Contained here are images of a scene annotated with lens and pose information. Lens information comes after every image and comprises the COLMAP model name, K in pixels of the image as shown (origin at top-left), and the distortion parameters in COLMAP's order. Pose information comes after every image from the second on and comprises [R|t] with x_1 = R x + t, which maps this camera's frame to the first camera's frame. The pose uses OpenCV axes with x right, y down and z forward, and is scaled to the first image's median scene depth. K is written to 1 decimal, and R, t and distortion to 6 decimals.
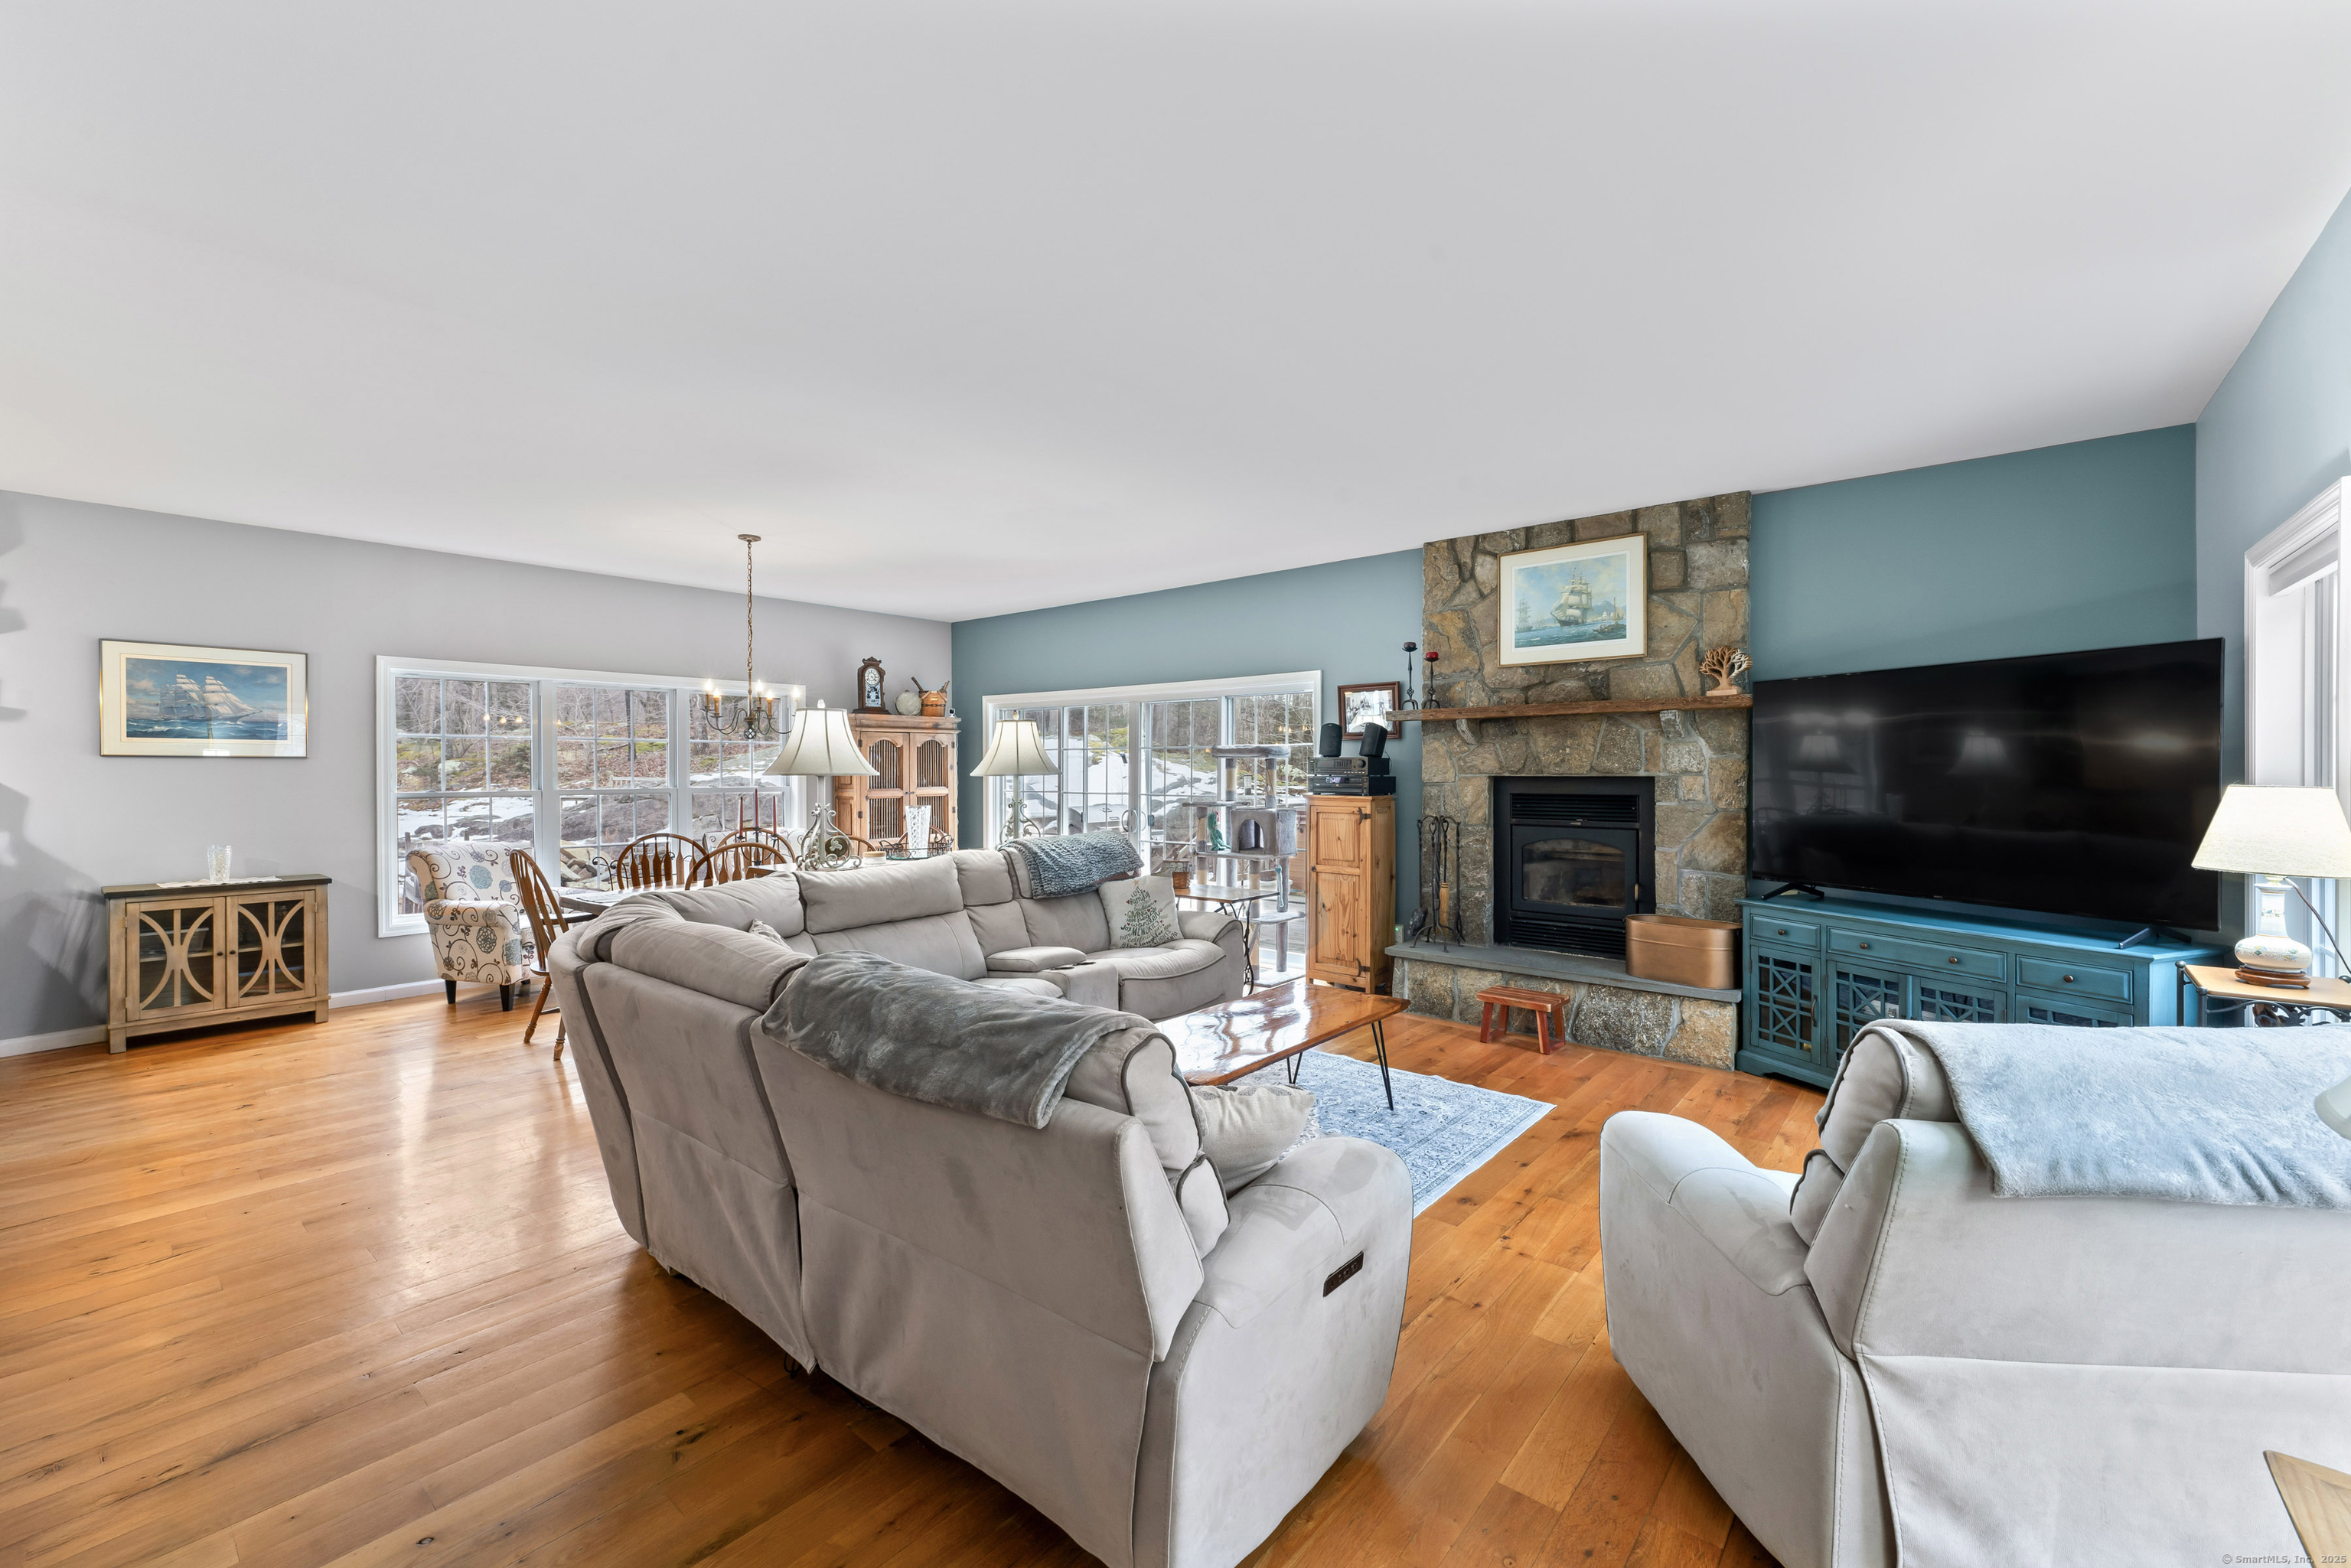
lens RADIAL K [[953.2, 0, 1169.2], [0, 953.2, 776.9], [0, 0, 1]] dist [-0.000572, 0.000203]
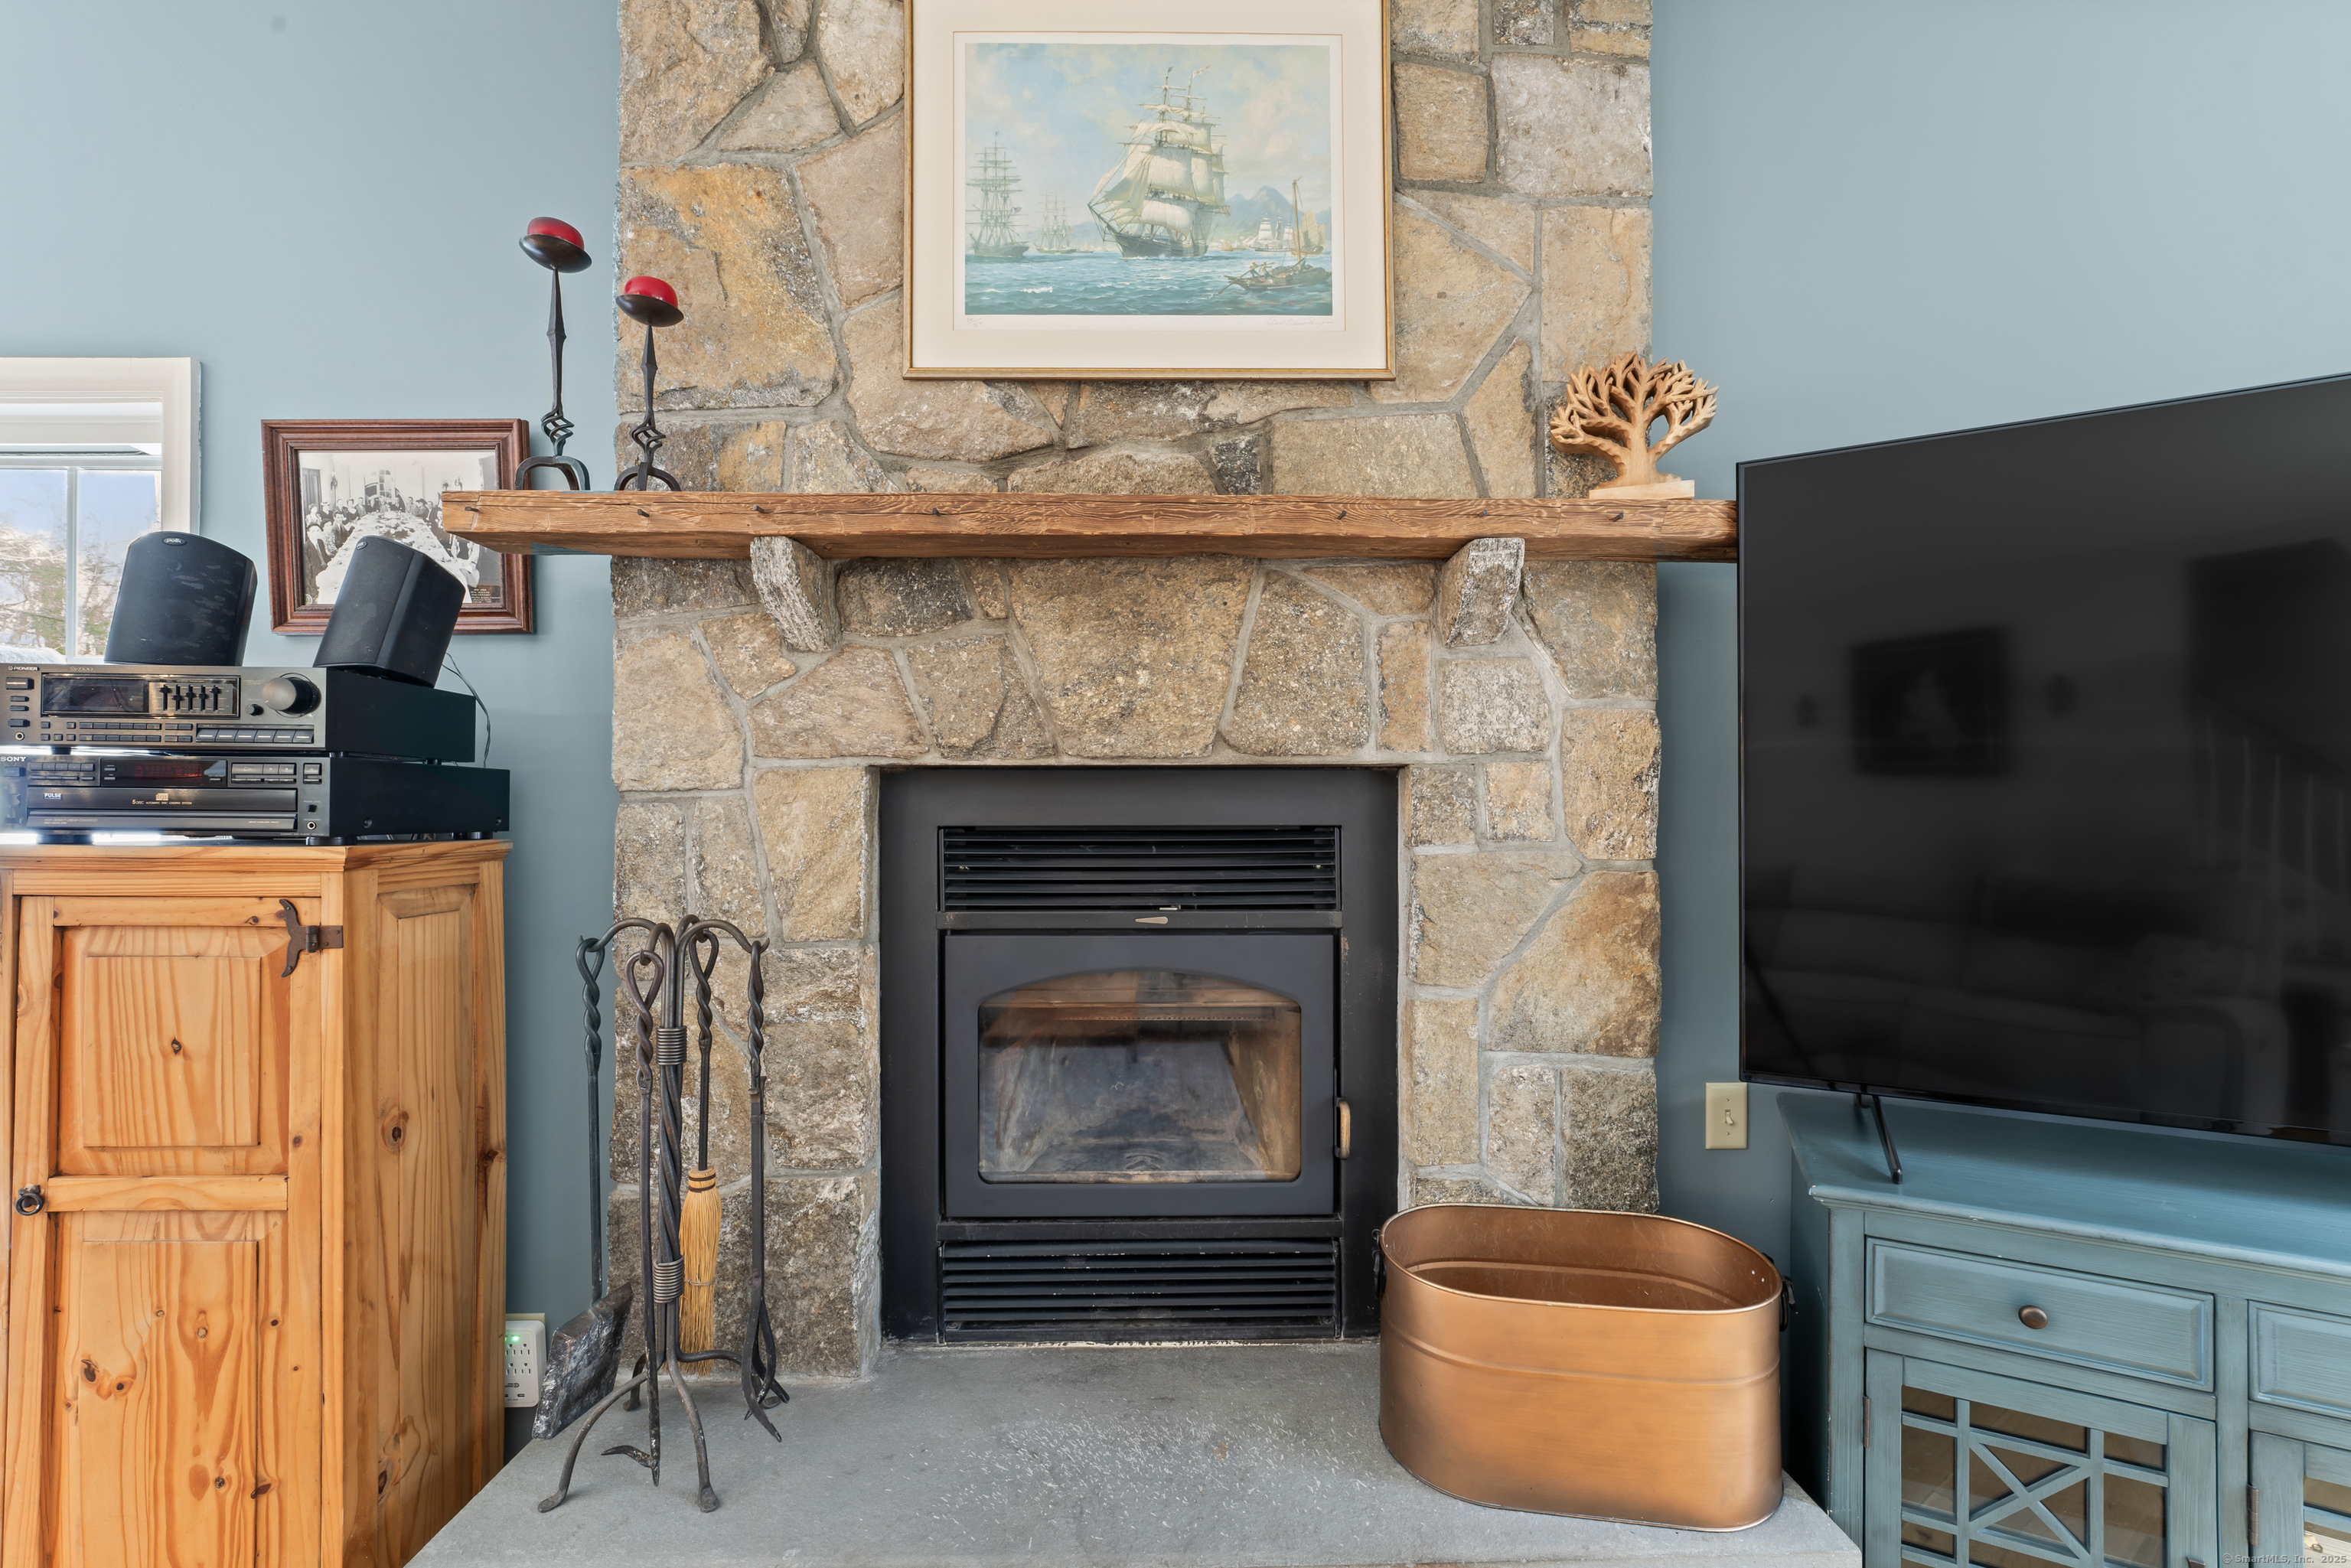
lens RADIAL K [[947.3, 0, 1175.8], [0, 947.3, 810.6], [0, 0, 1]] dist [-0.011098, 0.000057]
pose [[0.743780, 0.003092, 0.668417, 0.223672], [0.005745, 0.999923, -0.011018, 0.016502], [-0.668400, 0.012035, 0.743705, 0.757600]]
